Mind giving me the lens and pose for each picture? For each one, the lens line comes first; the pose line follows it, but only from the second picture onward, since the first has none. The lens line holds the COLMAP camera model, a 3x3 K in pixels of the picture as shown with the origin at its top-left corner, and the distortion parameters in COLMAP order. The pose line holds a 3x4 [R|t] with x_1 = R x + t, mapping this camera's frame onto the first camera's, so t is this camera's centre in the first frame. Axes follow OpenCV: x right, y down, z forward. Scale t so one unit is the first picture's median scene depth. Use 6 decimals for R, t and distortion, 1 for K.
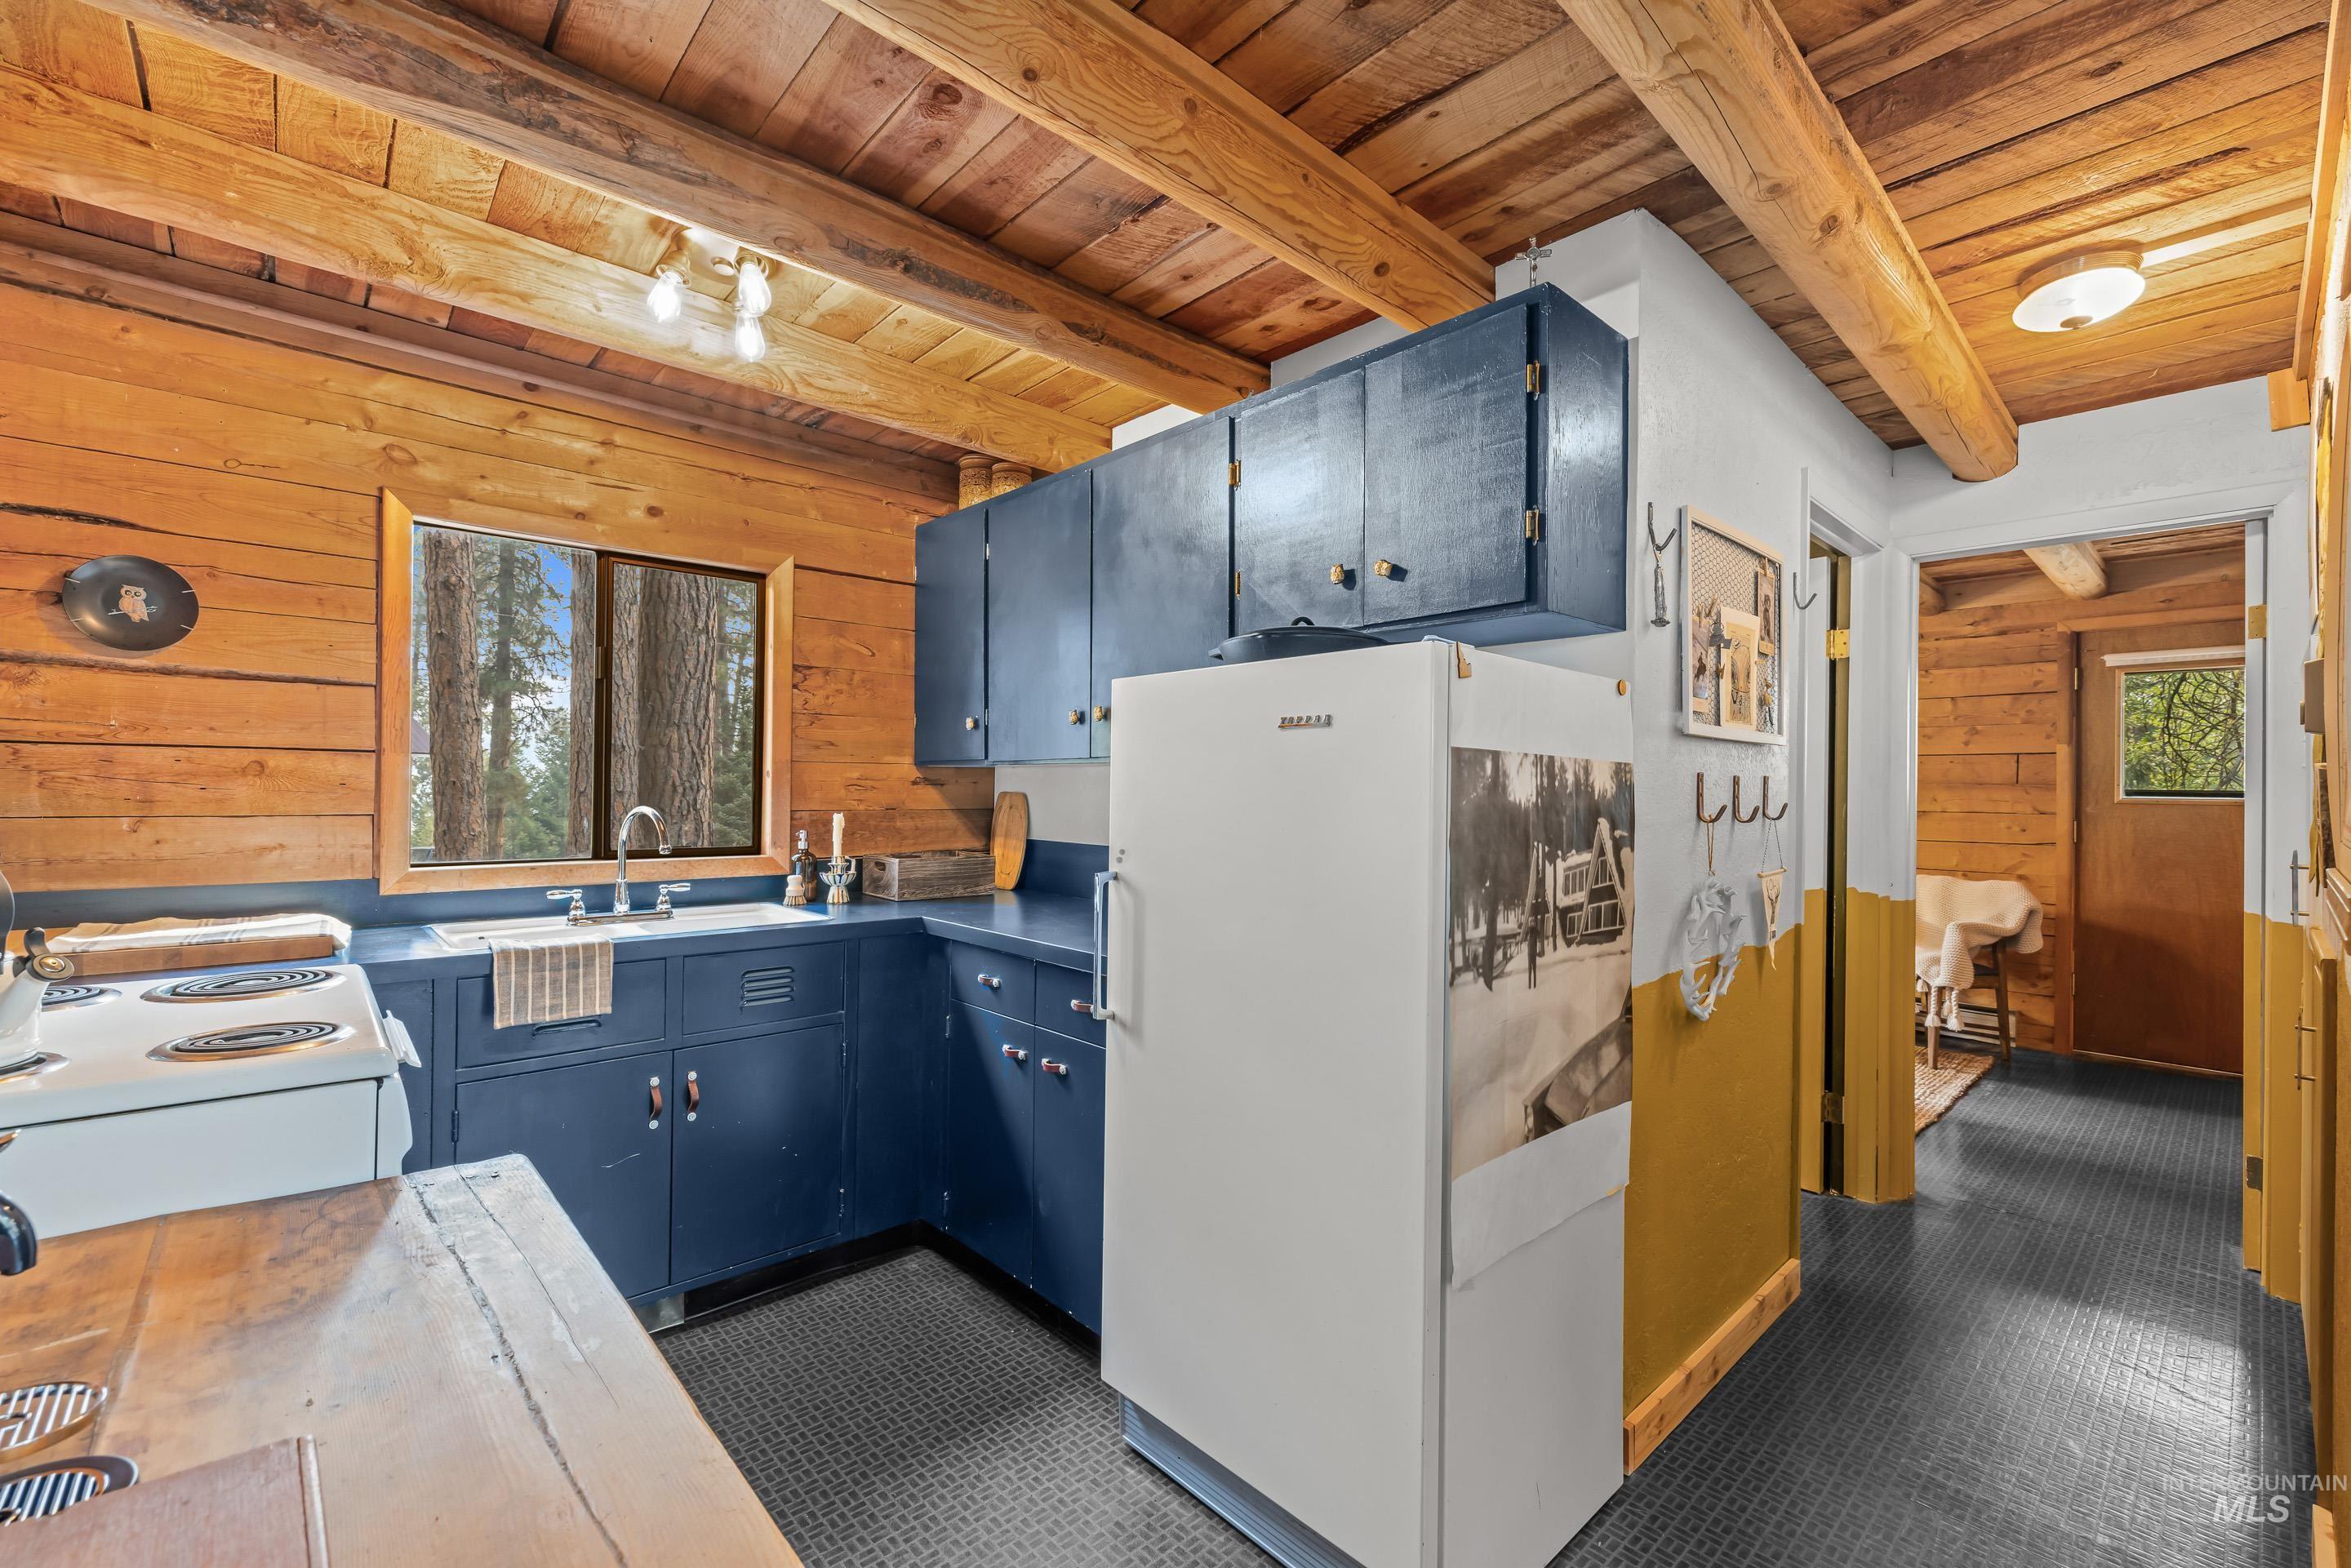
lens RADIAL K [[1003.2, 0, 1152.7], [0, 1003.2, 815.9], [0, 0, 1]] dist [0.002022, 0.000555]
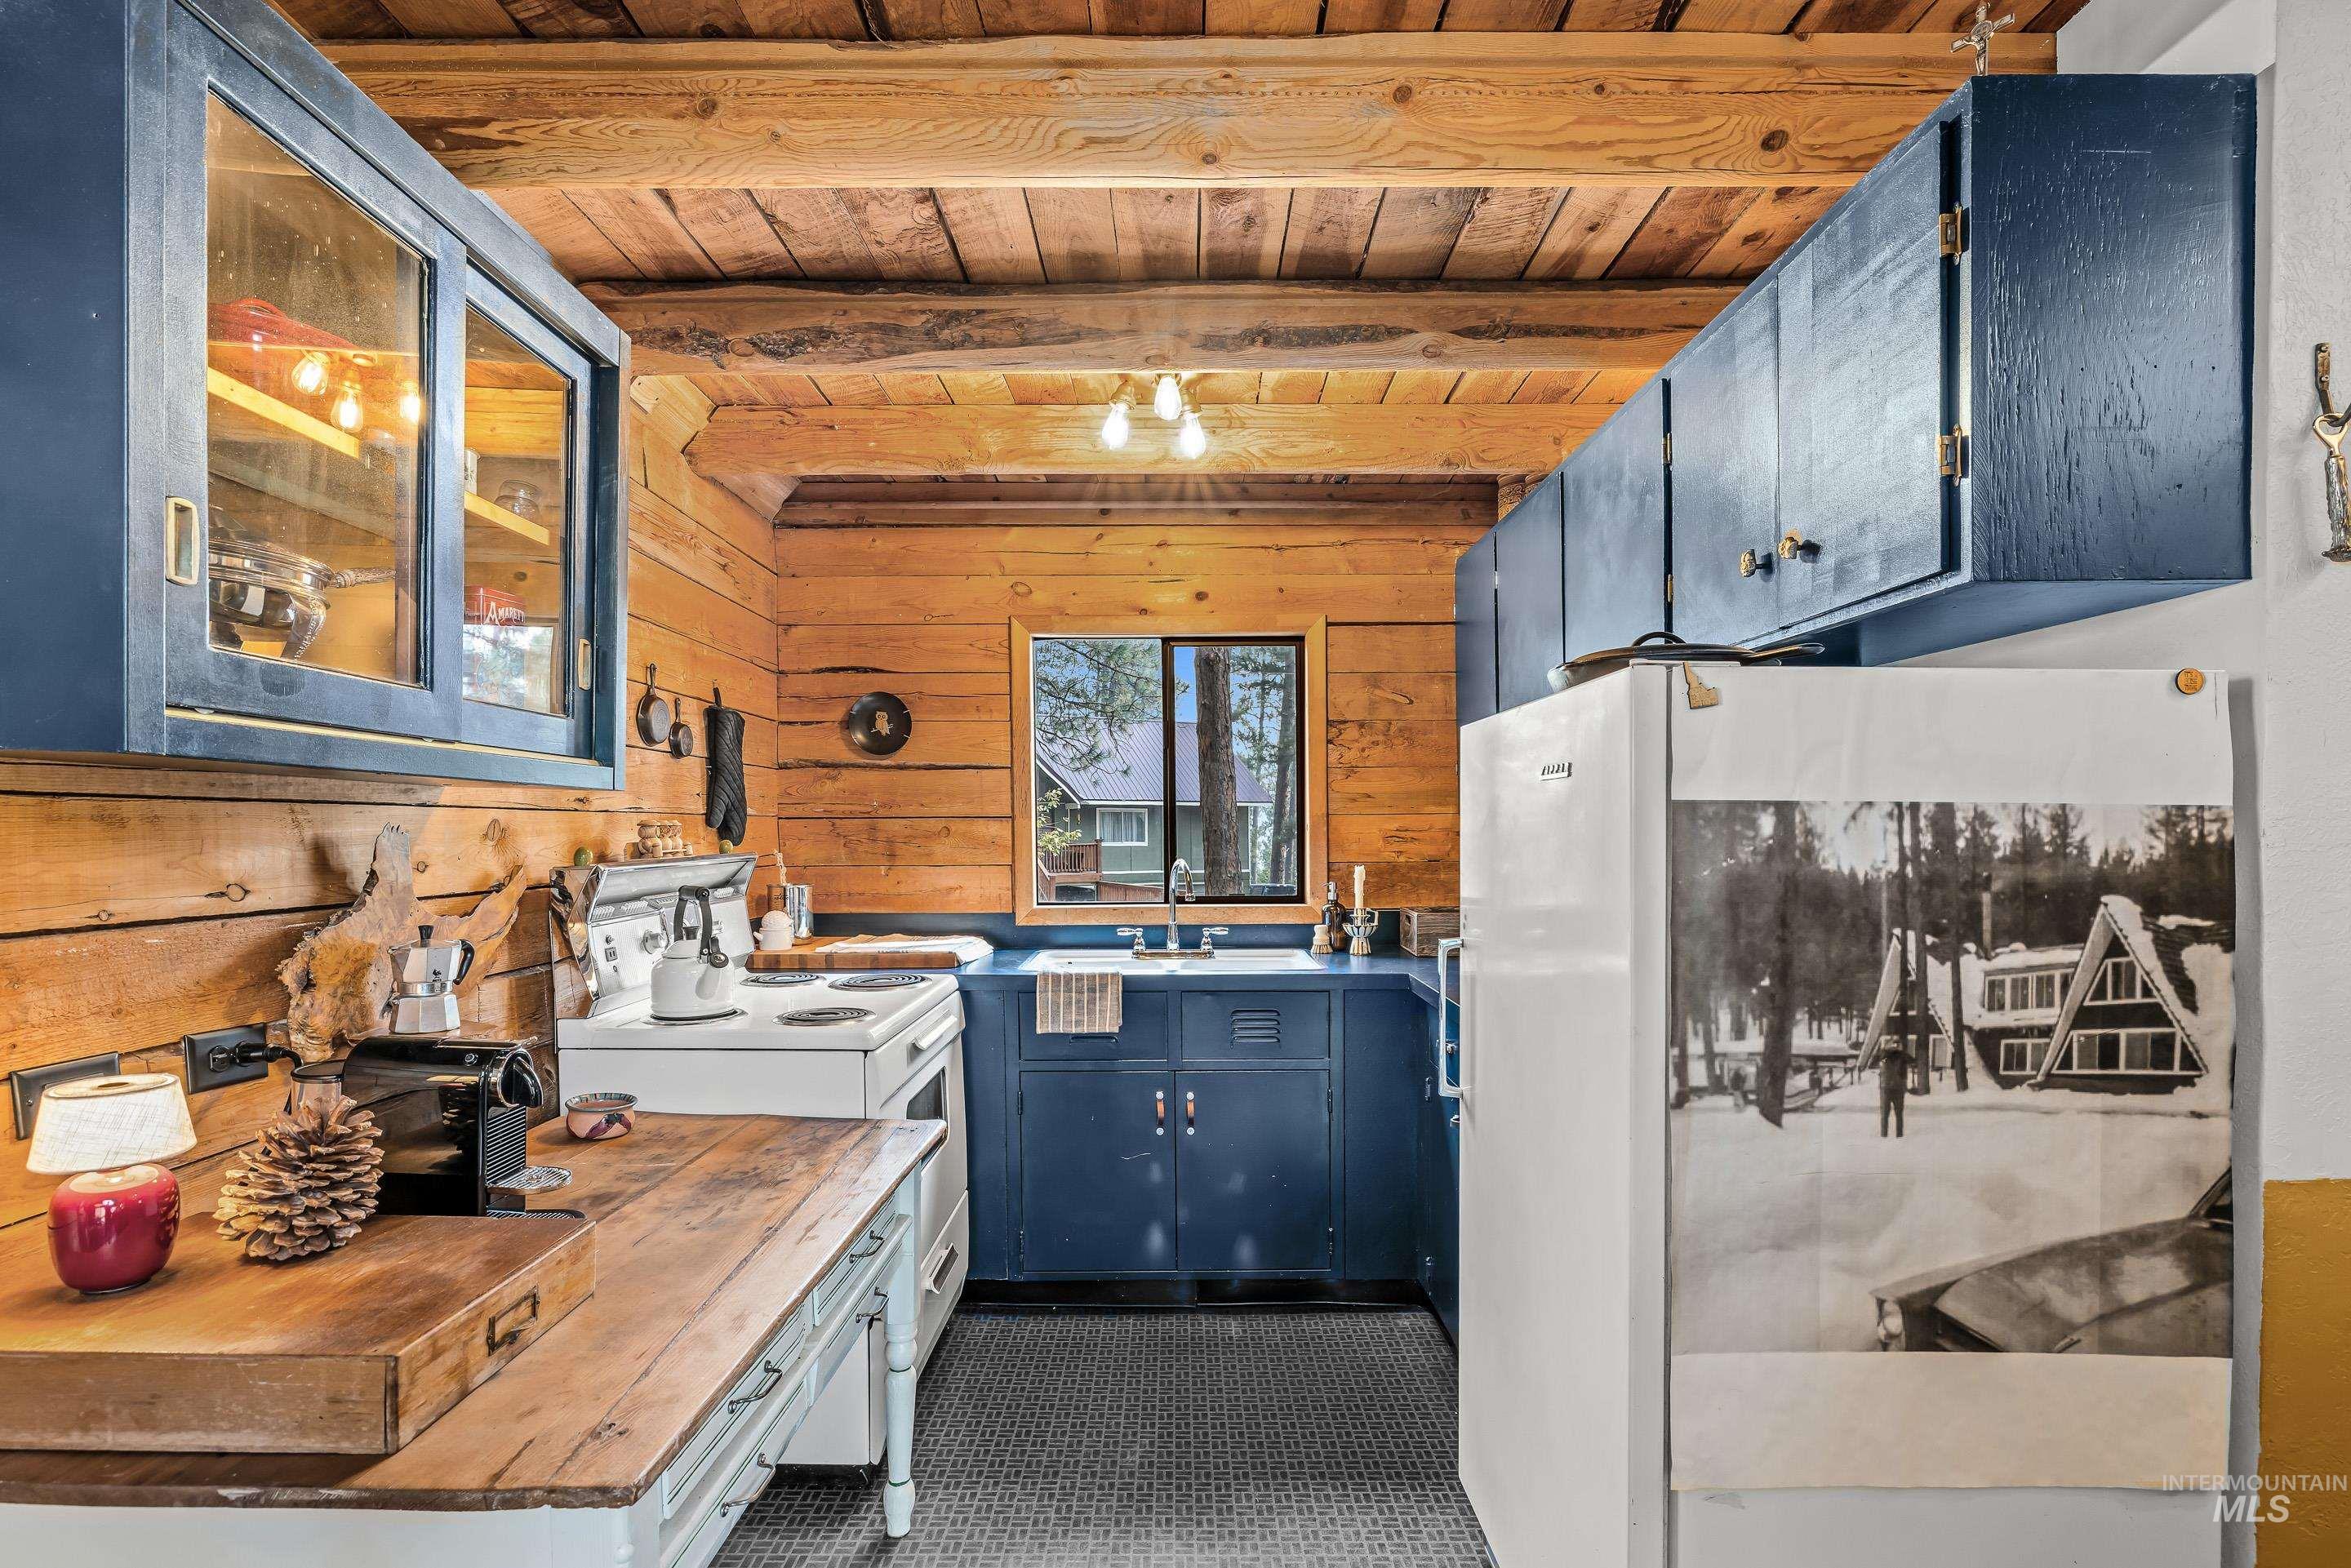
lens RADIAL K [[1088.5, 0, 1162.1], [0, 1088.5, 906.9], [0, 0, 1]] dist [-0.002298, 0.001333]
pose [[0.737326, 0.035514, -0.674603, 0.391821], [-0.004555, 0.998856, 0.047606, -0.017207], [0.675522, -0.032028, 0.736644, 0.078867]]
